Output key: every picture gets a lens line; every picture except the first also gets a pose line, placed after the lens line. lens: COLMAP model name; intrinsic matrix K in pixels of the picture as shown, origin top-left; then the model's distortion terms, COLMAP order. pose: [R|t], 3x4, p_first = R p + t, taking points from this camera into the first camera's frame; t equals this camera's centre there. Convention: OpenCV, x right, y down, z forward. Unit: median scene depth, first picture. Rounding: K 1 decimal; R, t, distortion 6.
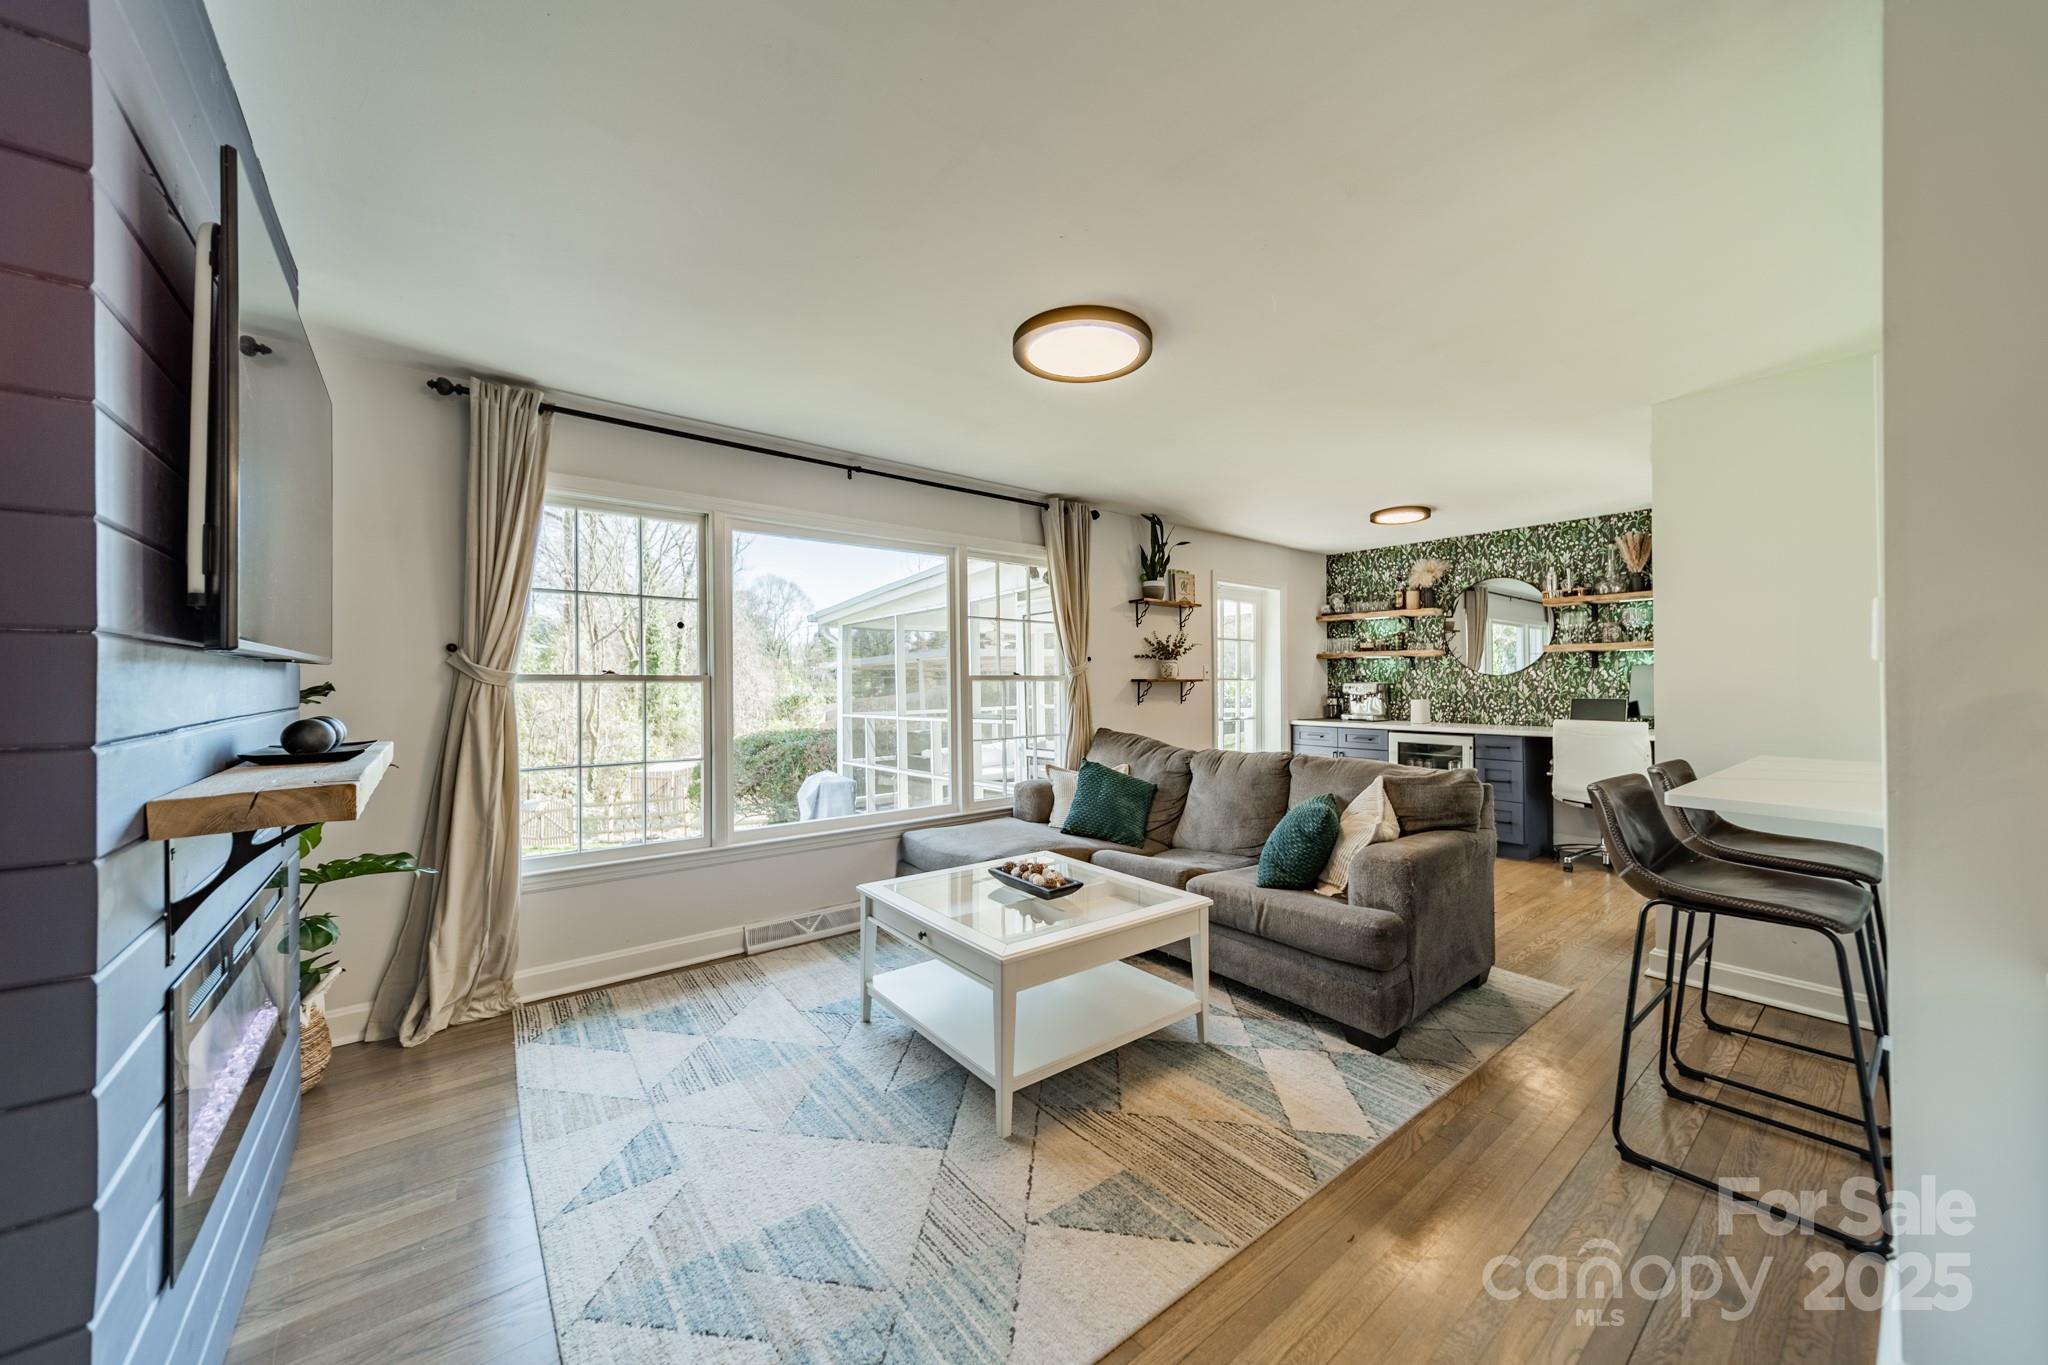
lens RADIAL K [[724.9, 0, 1022.8], [0, 724.9, 678.4], [0, 0, 1]] dist [0.007030, 0.000367]
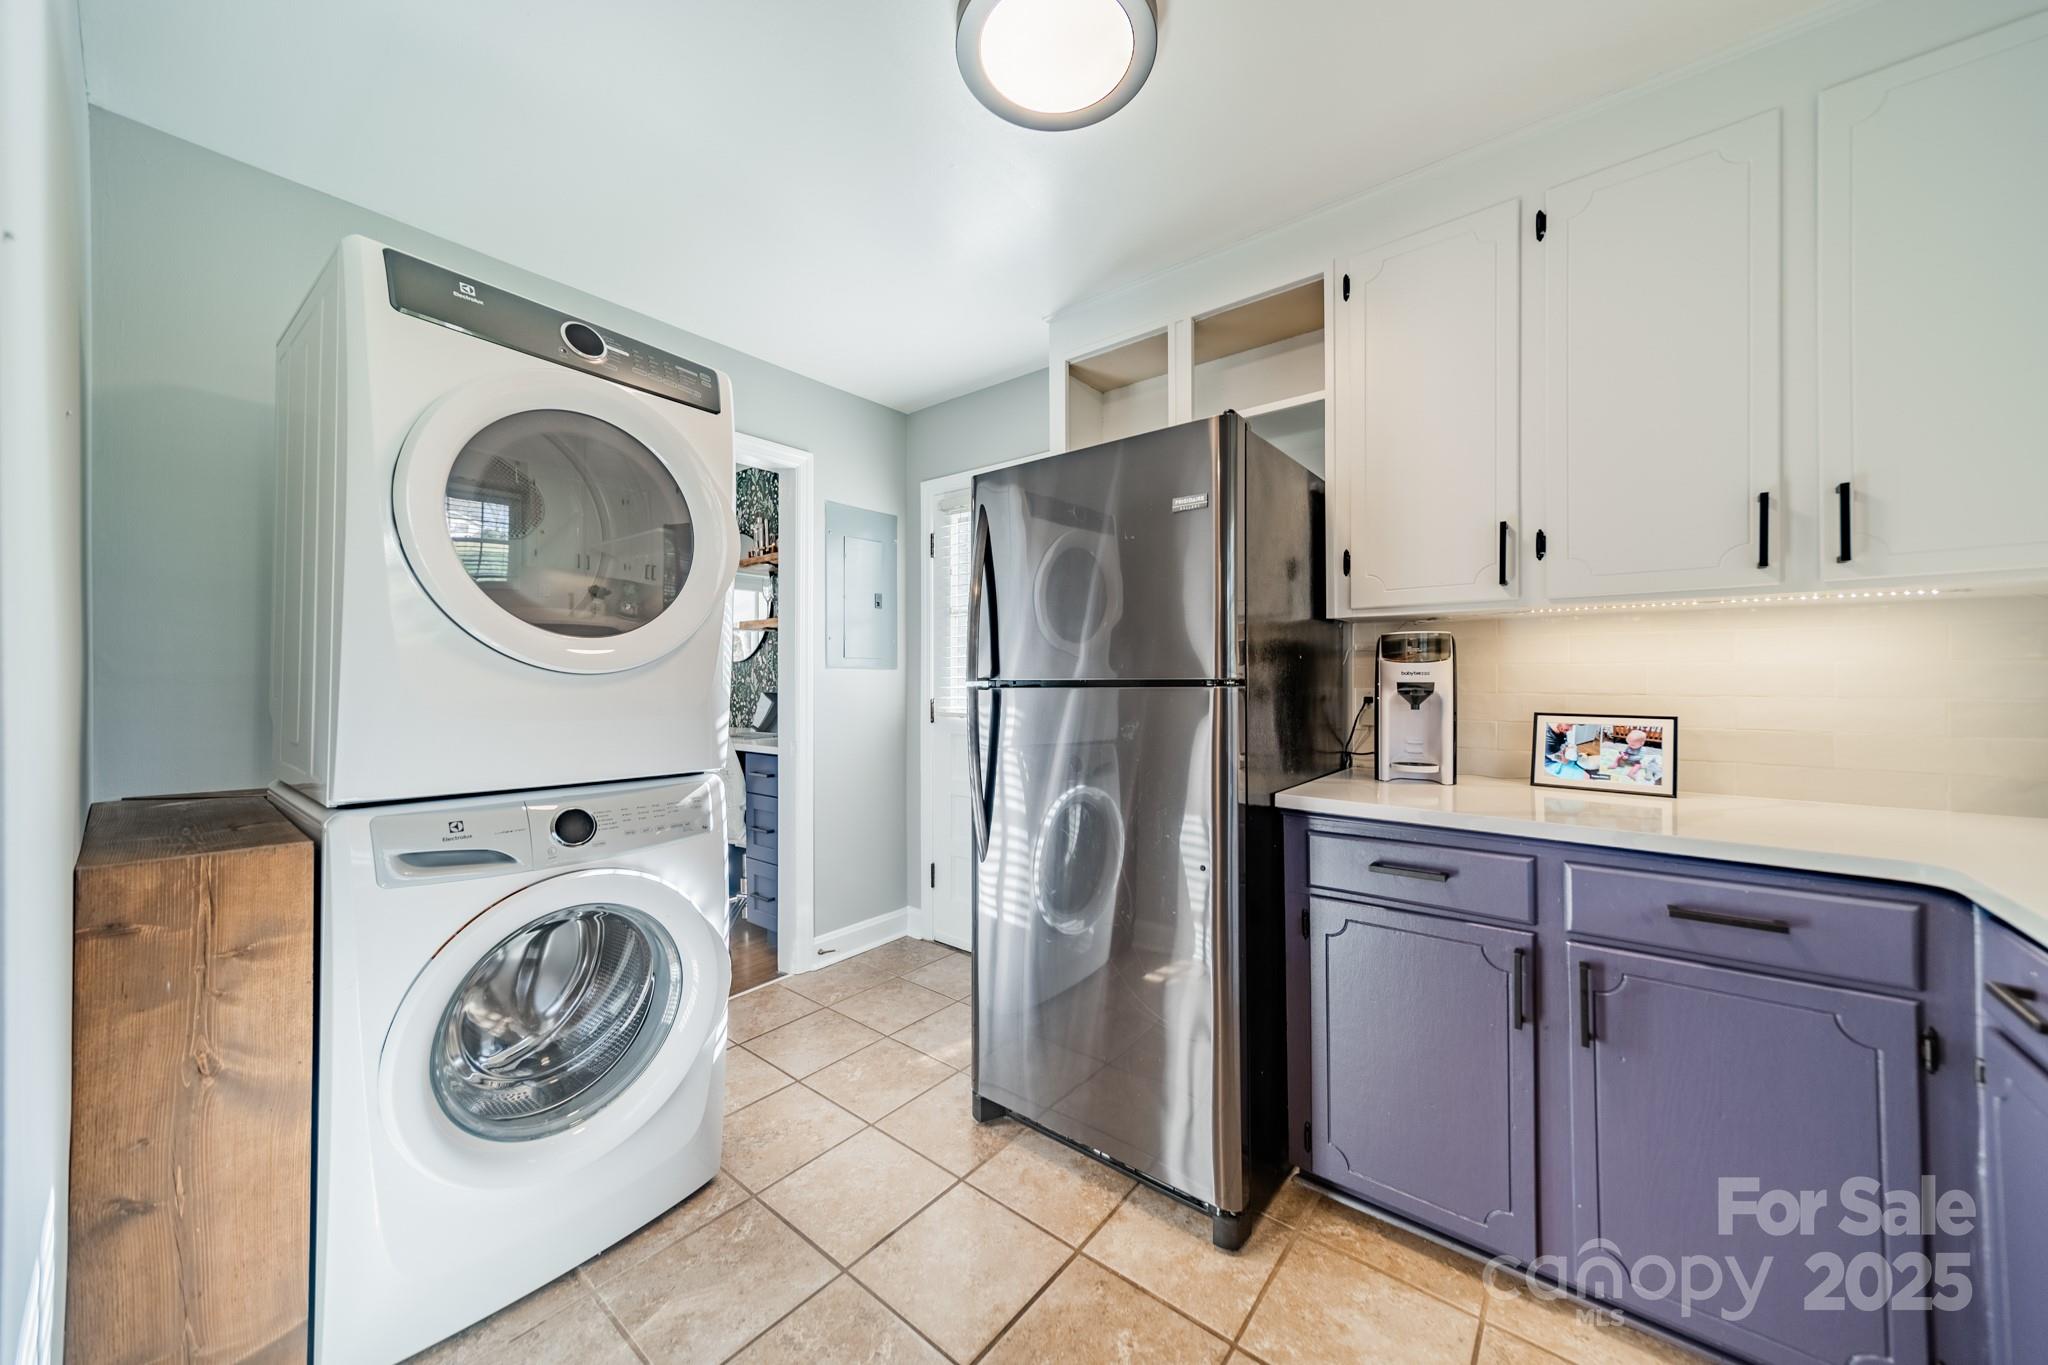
lens RADIAL K [[724.9, 0, 1026.9], [0, 724.9, 681.1], [0, 0, 1]] dist [0.007030, 0.000367]
pose [[0.976481, 0.004225, 0.215561, 0.985353], [-0.006134, 0.999948, 0.008185, 0.009436], [-0.215515, -0.009315, 0.976456, 0.244905]]
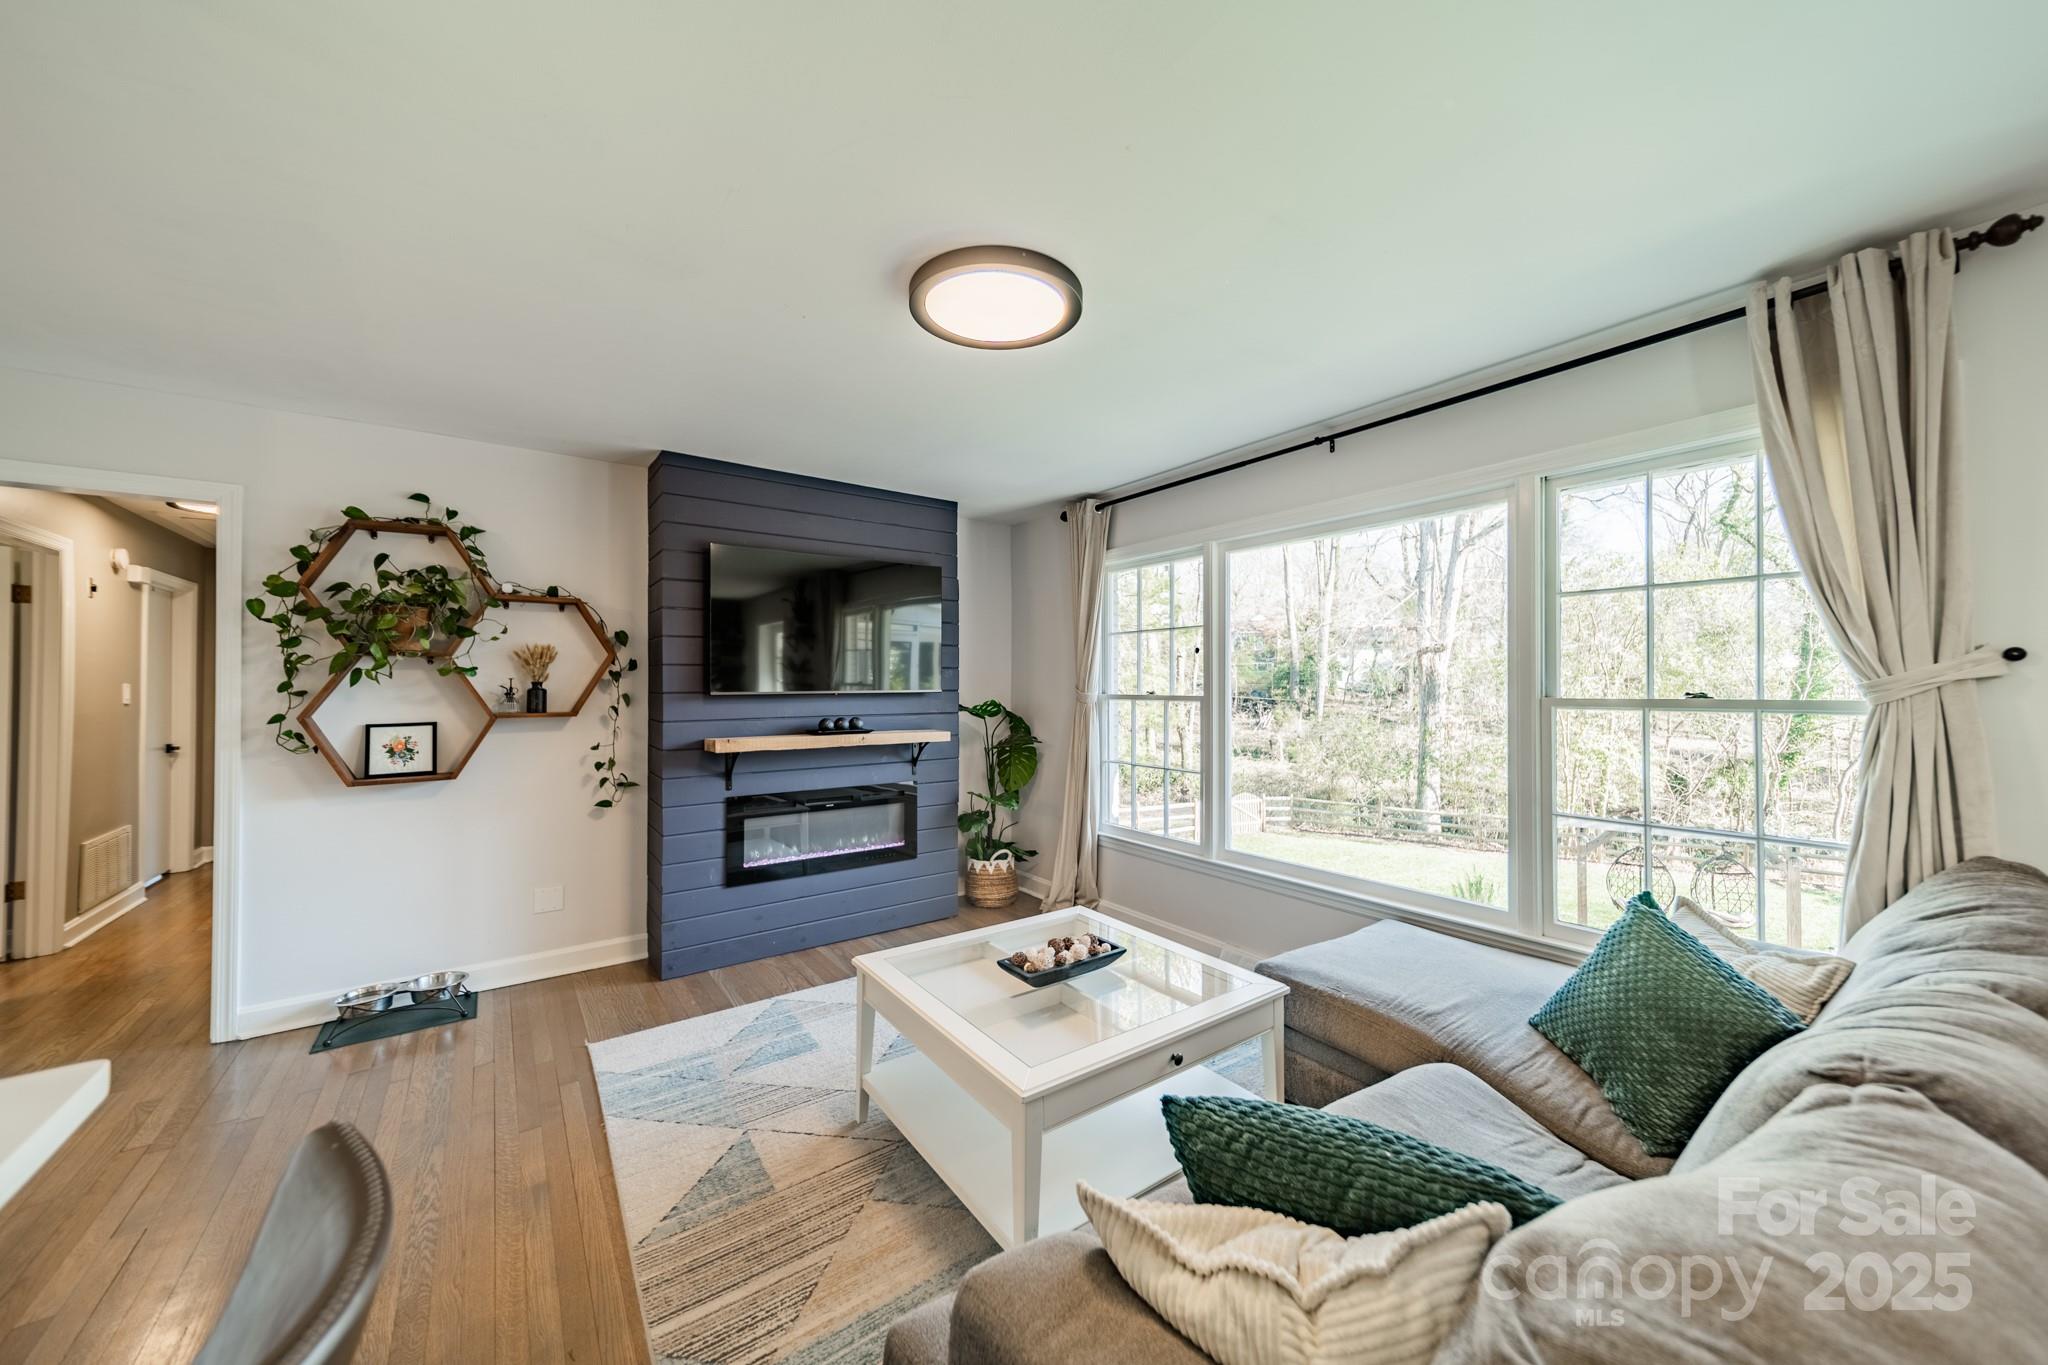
lens RADIAL K [[724.9, 0, 1026.0], [0, 724.9, 680.6], [0, 0, 1]] dist [0.007030, 0.000367]
pose [[-0.042821, -0.004918, -0.999071, 0.483330], [0.009670, 0.999939, -0.005337, -0.017008], [0.999036, -0.009890, -0.042771, 0.584244]]
